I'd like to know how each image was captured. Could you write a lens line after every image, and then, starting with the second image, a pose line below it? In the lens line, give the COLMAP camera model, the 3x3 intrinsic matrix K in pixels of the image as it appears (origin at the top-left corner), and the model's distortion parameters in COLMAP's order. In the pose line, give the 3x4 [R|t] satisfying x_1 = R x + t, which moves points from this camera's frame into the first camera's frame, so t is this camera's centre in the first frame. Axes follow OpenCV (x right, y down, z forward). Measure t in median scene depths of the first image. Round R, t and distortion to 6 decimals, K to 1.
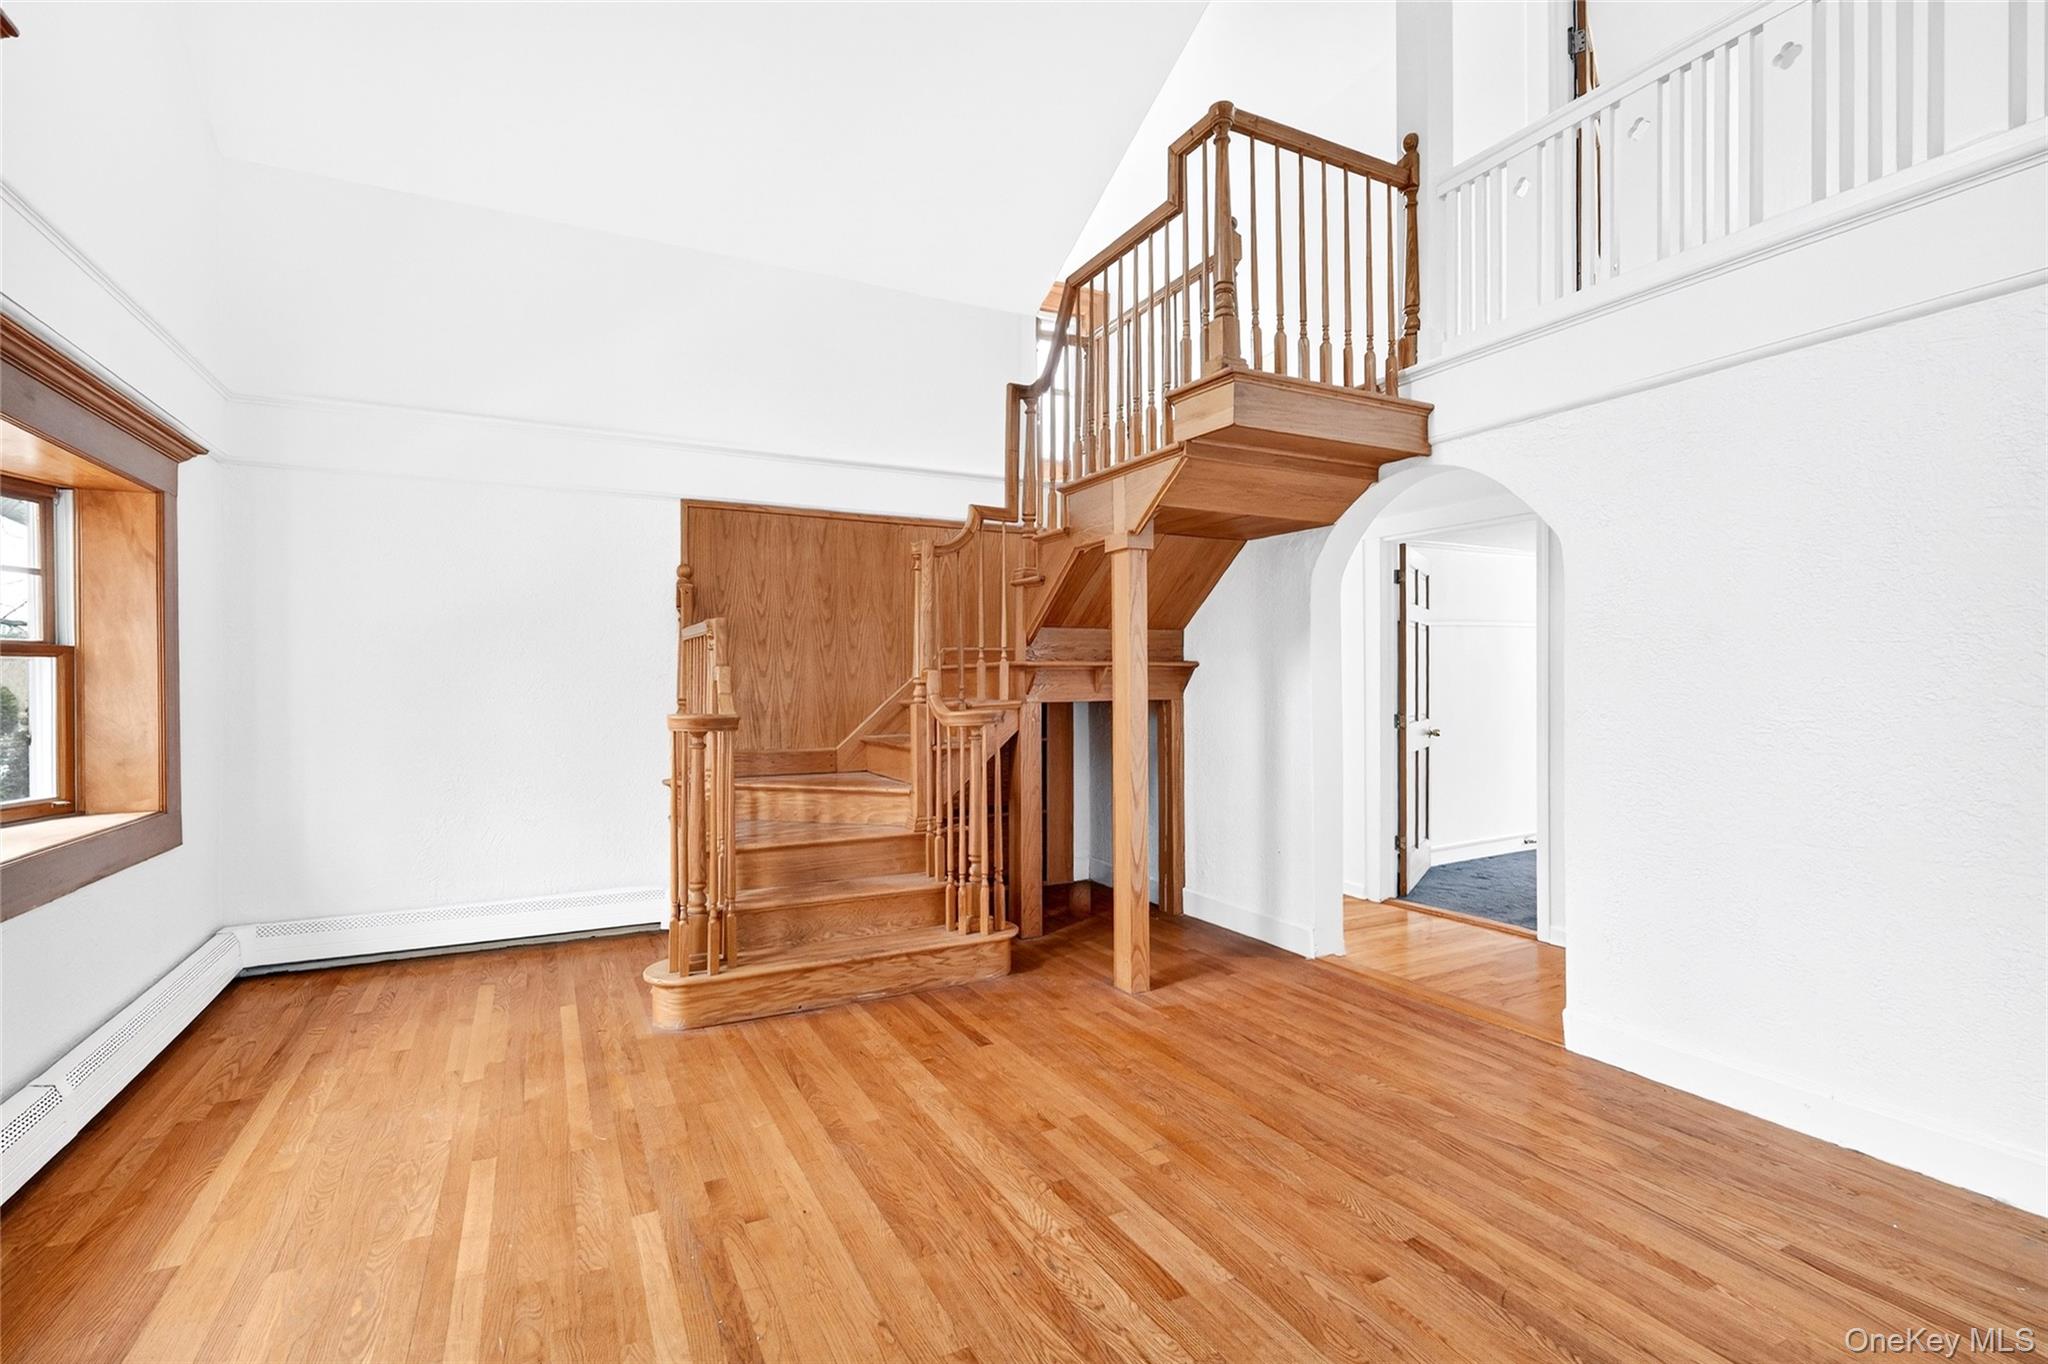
lens RADIAL K [[951.5, 0, 1063.9], [0, 951.5, 680.7], [0, 0, 1]] dist [-0.001753, -0.000429]
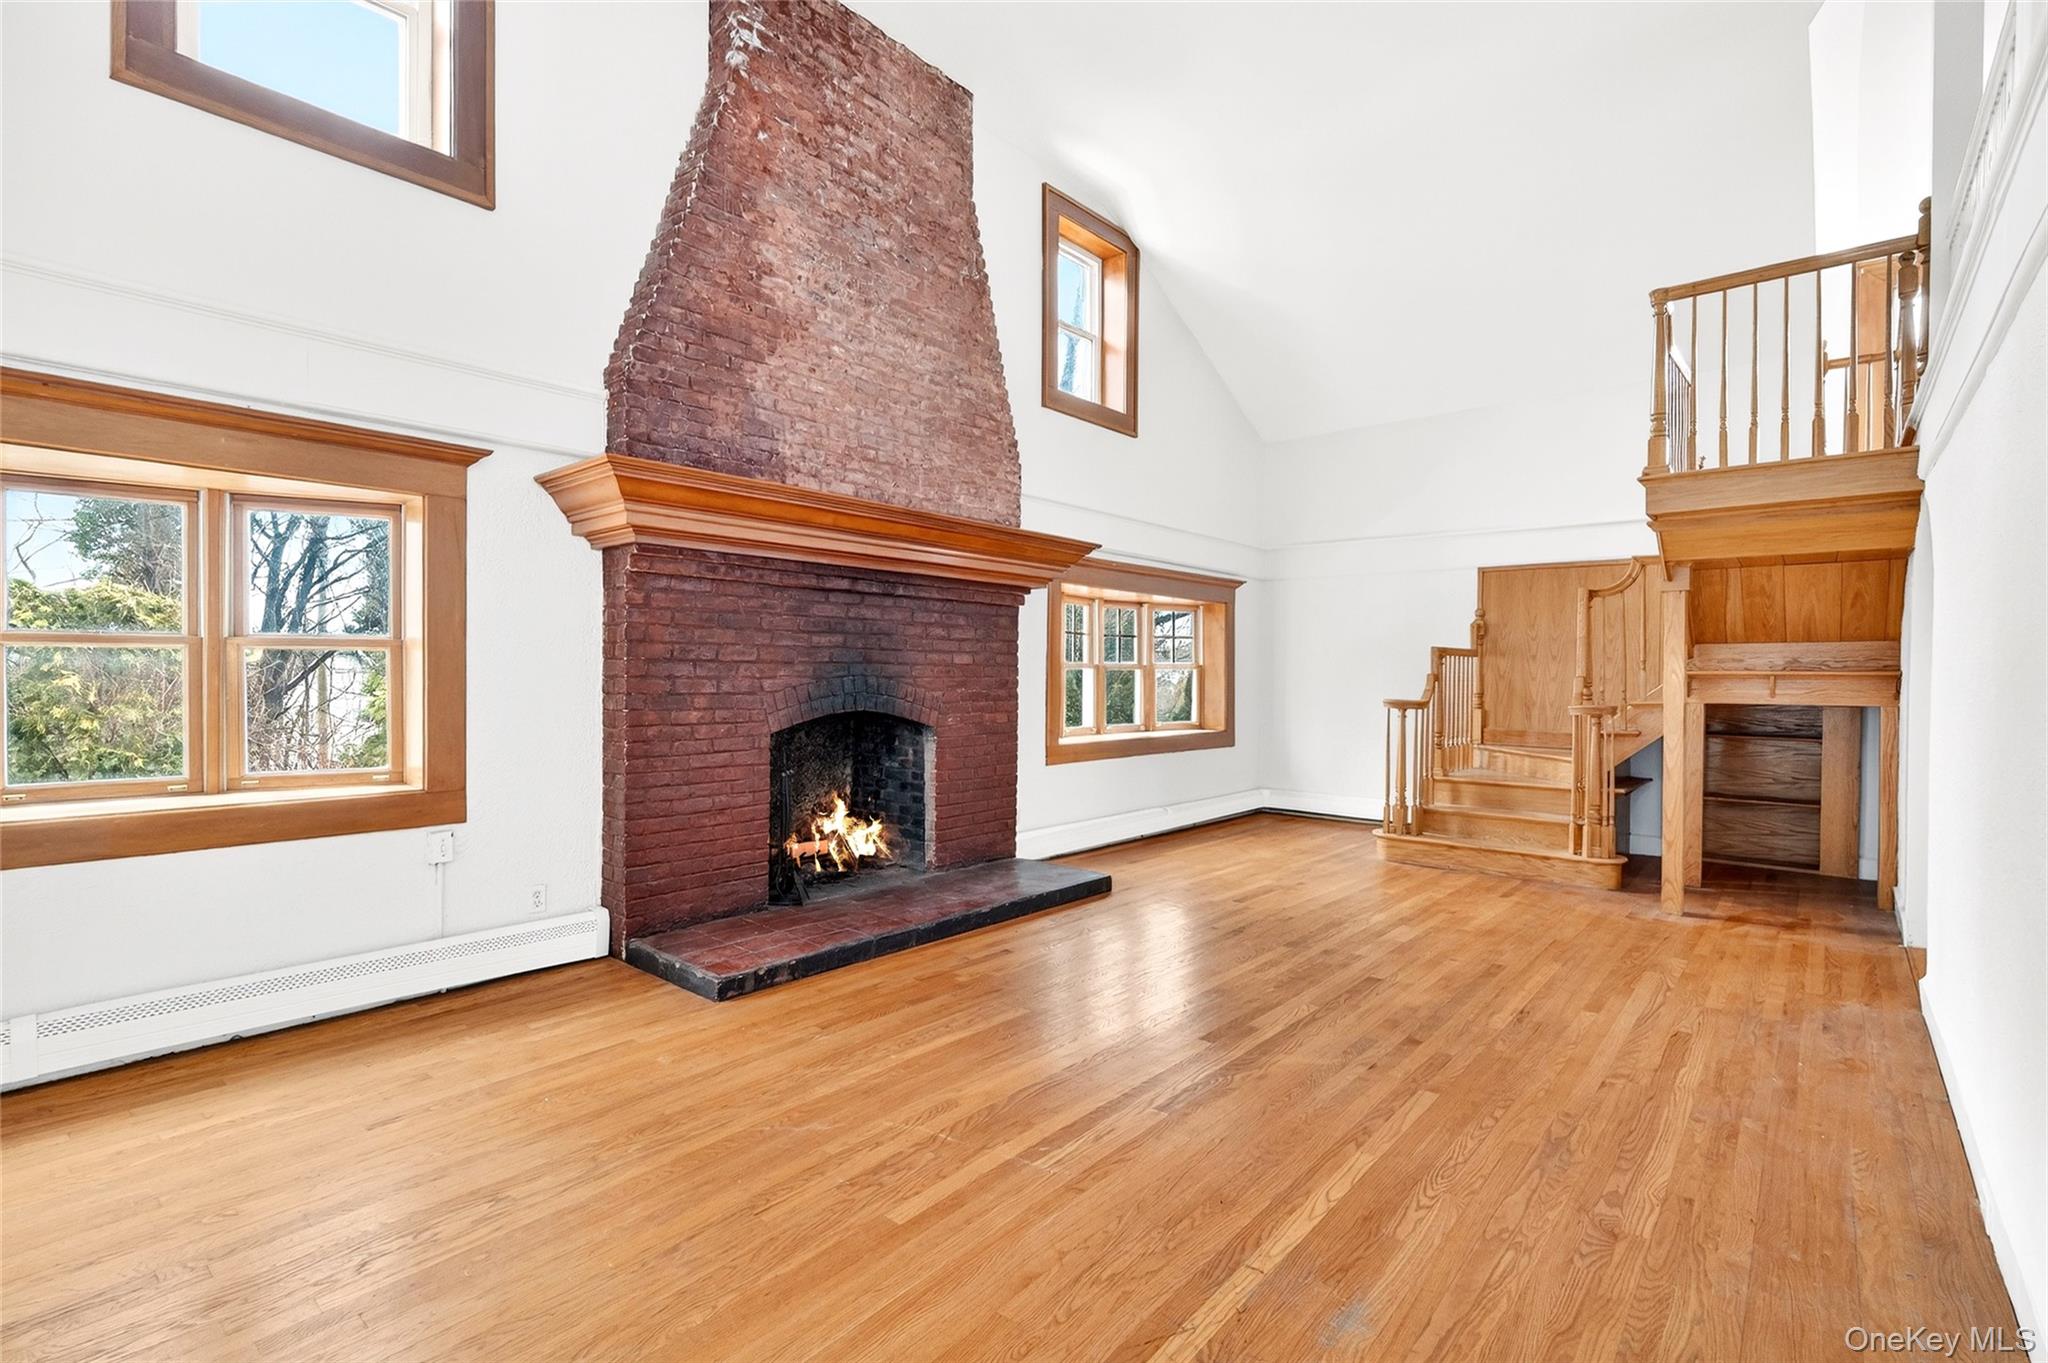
lens RADIAL K [[959.3, 0, 966.3], [0, 959.3, 699.9], [0, 0, 1]] dist [-0.001238, -0.000325]
pose [[0.317883, 0.027462, -0.947732, 1.166927], [-0.017659, 0.999579, 0.023041, 0.012860], [0.947965, 0.009412, 0.318234, -0.414306]]
